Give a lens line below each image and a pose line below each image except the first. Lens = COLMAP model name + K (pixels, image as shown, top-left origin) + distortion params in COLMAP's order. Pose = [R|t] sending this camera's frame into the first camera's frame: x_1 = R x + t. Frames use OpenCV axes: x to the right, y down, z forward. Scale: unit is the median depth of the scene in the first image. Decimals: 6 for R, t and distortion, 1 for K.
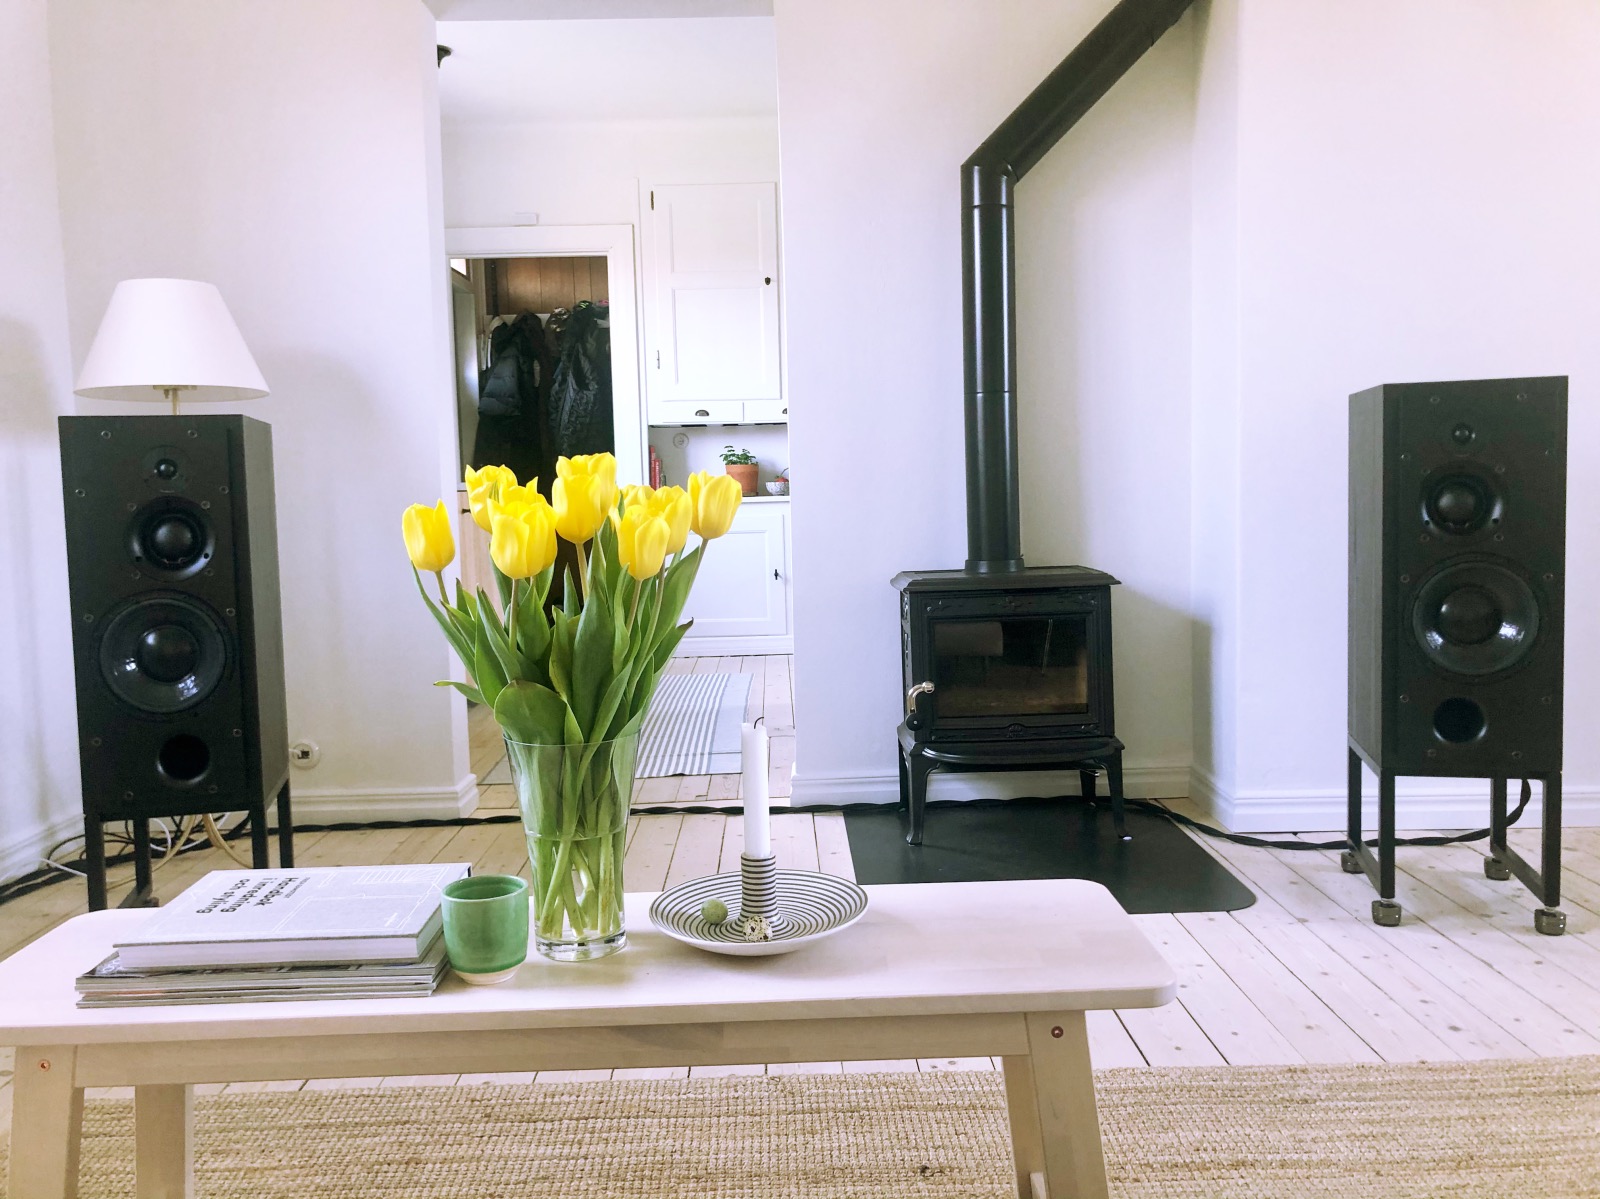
lens RADIAL K [[1301.7, 0, 800.8], [0, 1301.7, 603.5], [0, 0, 1]] dist [0.031522, -0.017904]
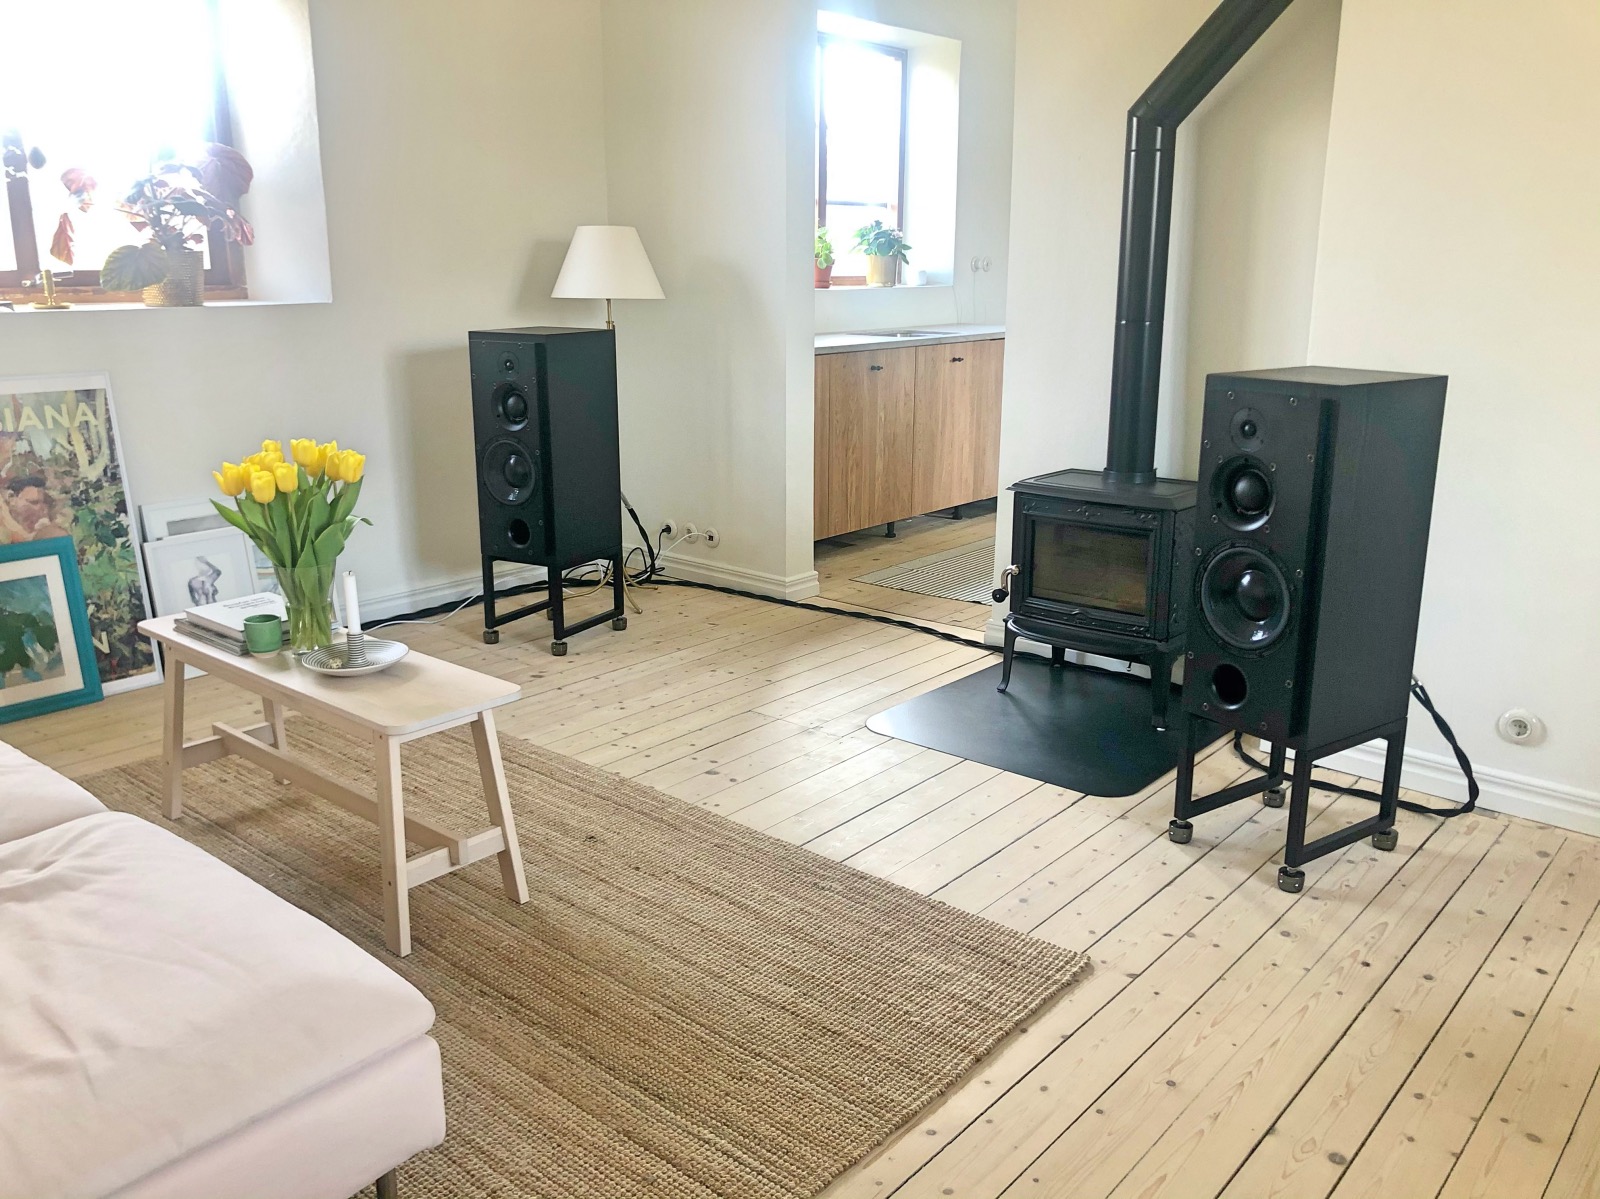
lens RADIAL K [[1301.7, 0, 791.8], [0, 1301.7, 592.4], [0, 0, 1]] dist [0.031522, -0.017904]
pose [[0.748973, 0.192867, -0.633910, 0.817411], [-0.082759, 0.976438, 0.199299, -0.159577], [0.657412, -0.096808, 0.747287, -0.063293]]
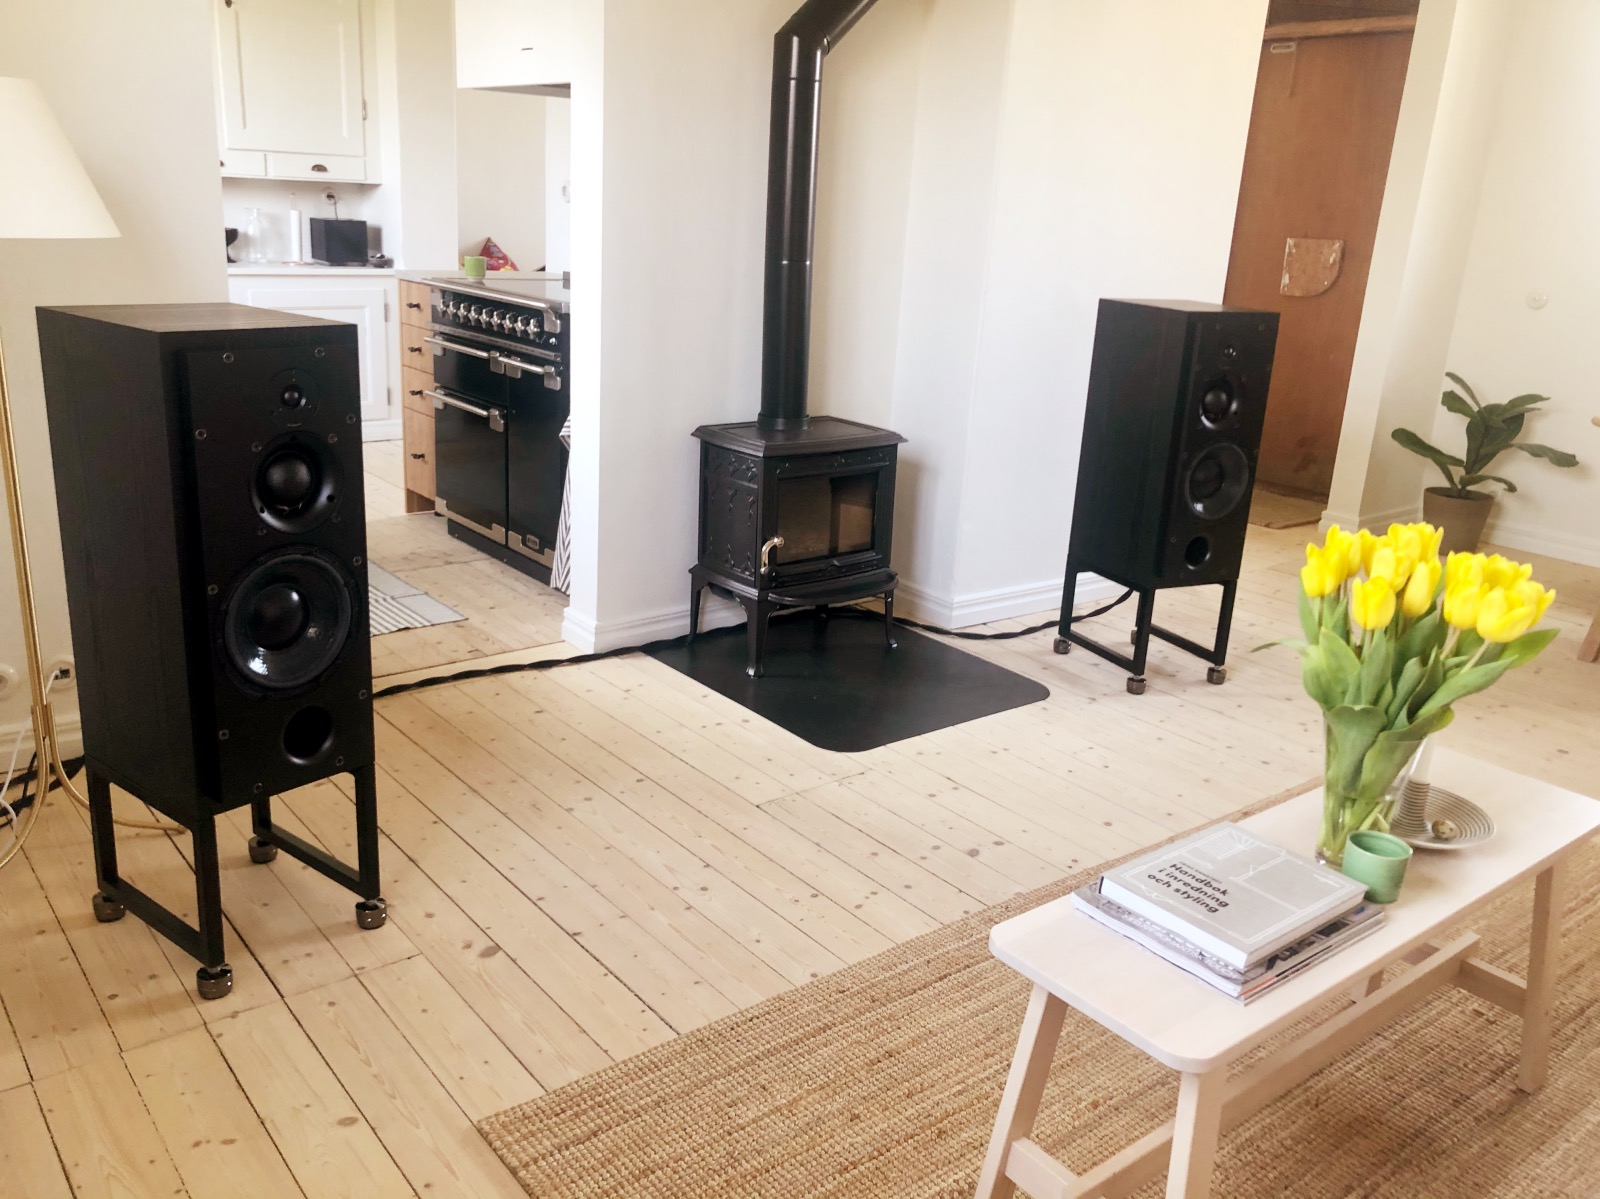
lens RADIAL K [[1301.7, 0, 806.5], [0, 1301.7, 589.3], [0, 0, 1]] dist [0.031522, -0.017904]
pose [[0.785258, -0.109052, 0.609490, -0.639895], [-0.019967, 0.979396, 0.200962, -0.134114], [-0.618847, -0.169977, 0.766901, 0.139647]]
